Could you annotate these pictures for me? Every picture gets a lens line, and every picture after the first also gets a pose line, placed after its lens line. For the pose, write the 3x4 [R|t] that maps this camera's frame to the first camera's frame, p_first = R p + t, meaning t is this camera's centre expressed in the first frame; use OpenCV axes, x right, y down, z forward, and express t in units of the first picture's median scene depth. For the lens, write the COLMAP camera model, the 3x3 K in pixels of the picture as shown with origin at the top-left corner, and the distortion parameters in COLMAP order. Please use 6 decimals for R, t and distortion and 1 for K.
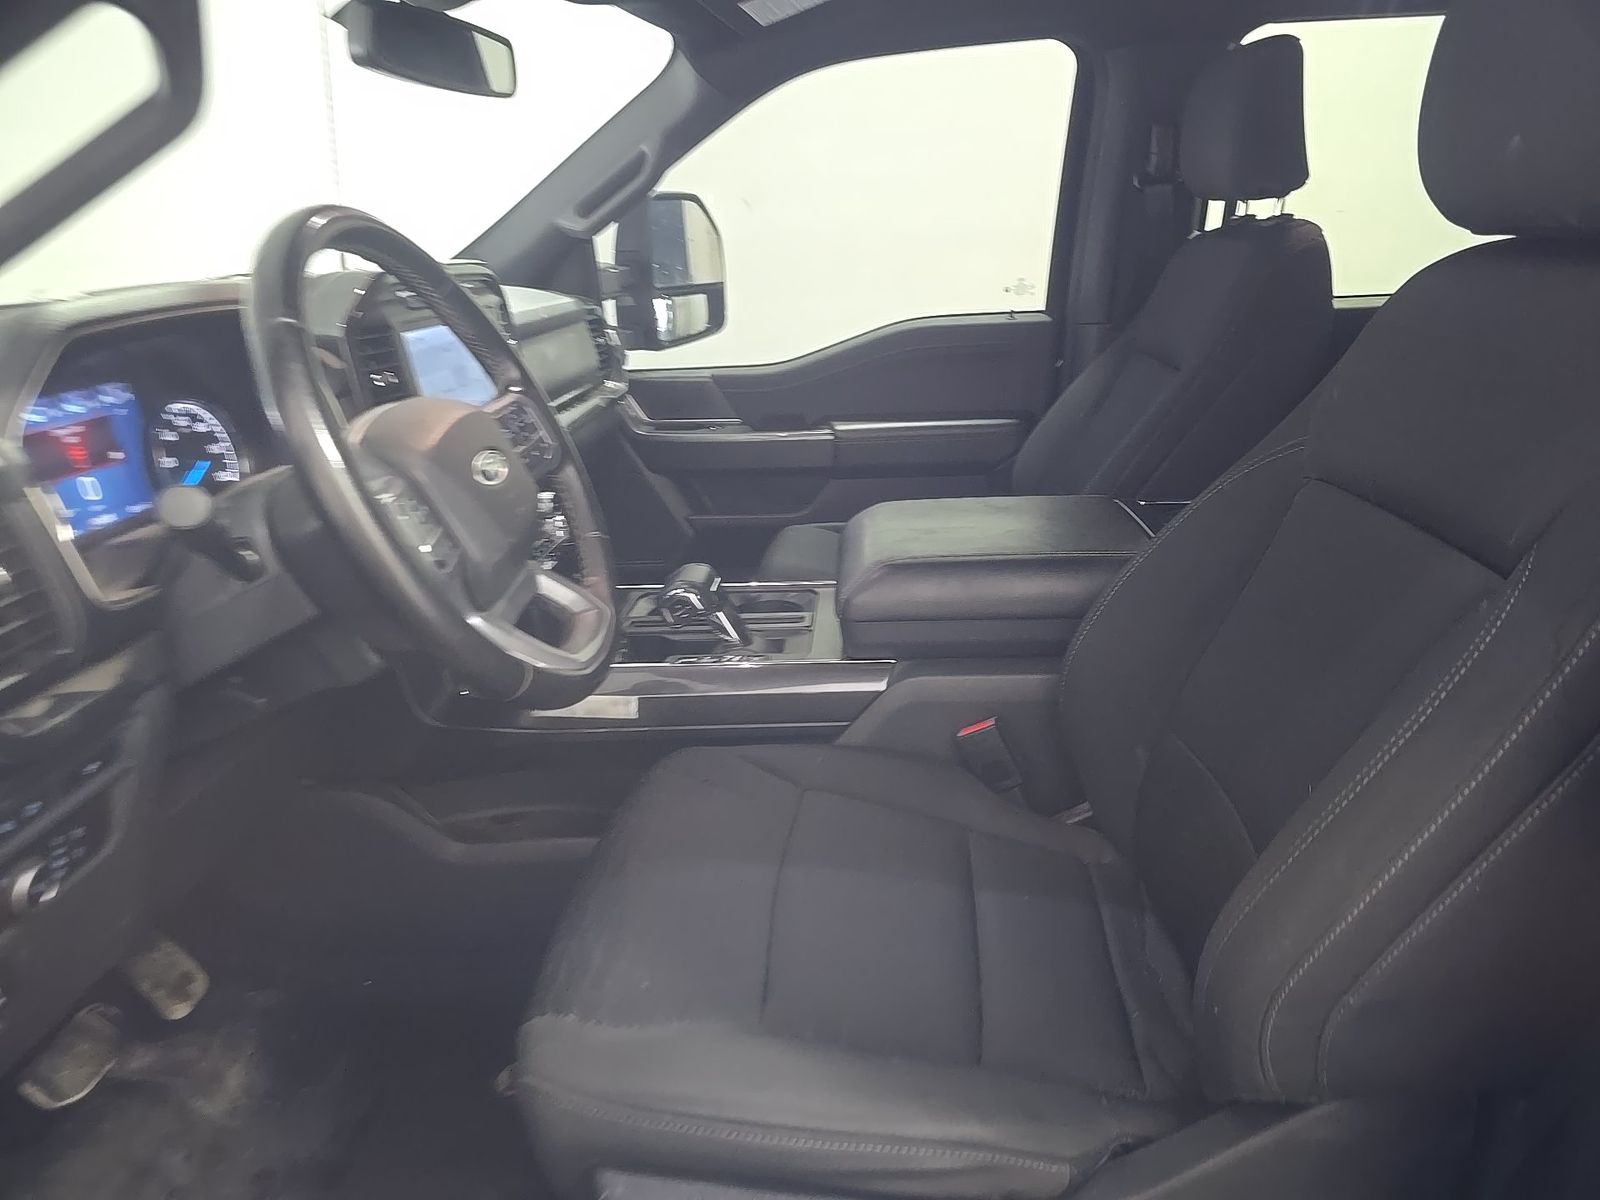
lens RADIAL K [[1074.4, 0, 832.1], [0, 1074.4, 595.0], [0, 0, 1]] dist [0.077602, -0.079819]
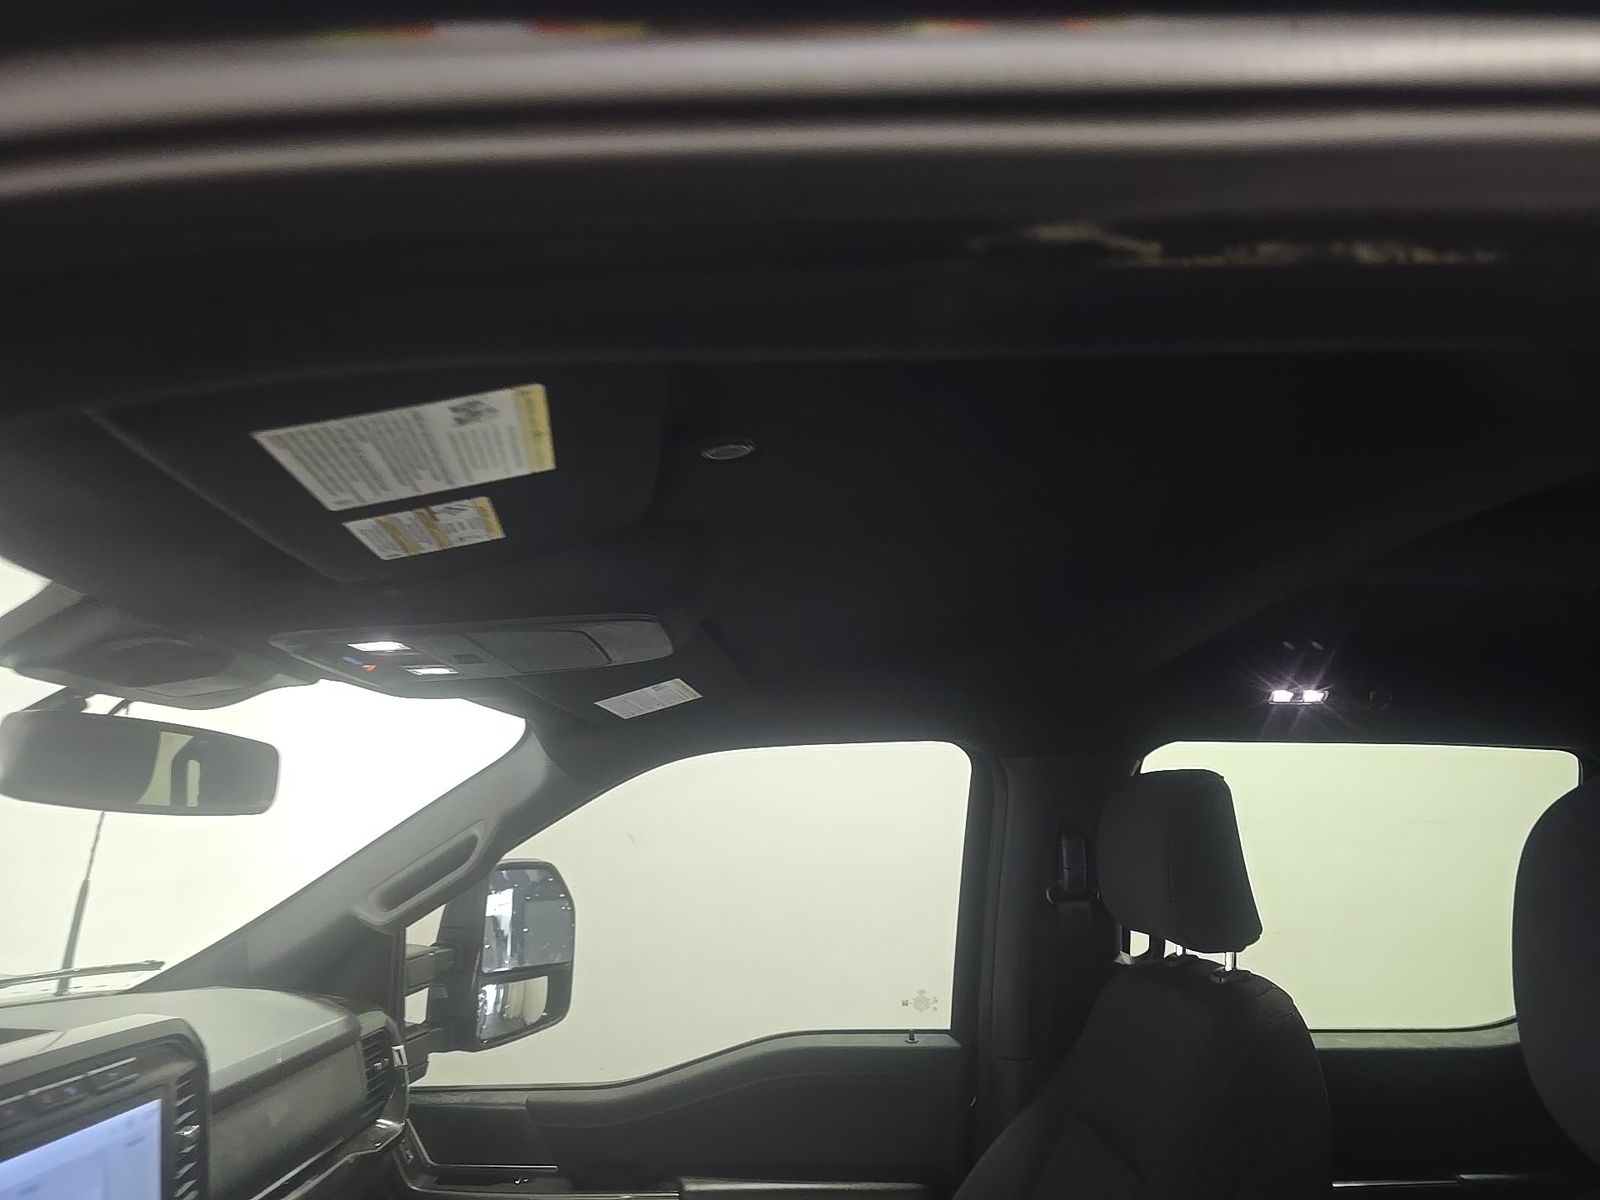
lens RADIAL K [[1115.1, 0, 800.0], [0, 1115.1, 600.0], [0, 0, 1]] dist [0.039399, -0.048210]
pose [[0.997417, 0.053711, 0.047696, 0.027428], [-0.021388, 0.855944, -0.516626, -0.110414], [-0.068574, 0.514271, 0.854882, 0.128665]]
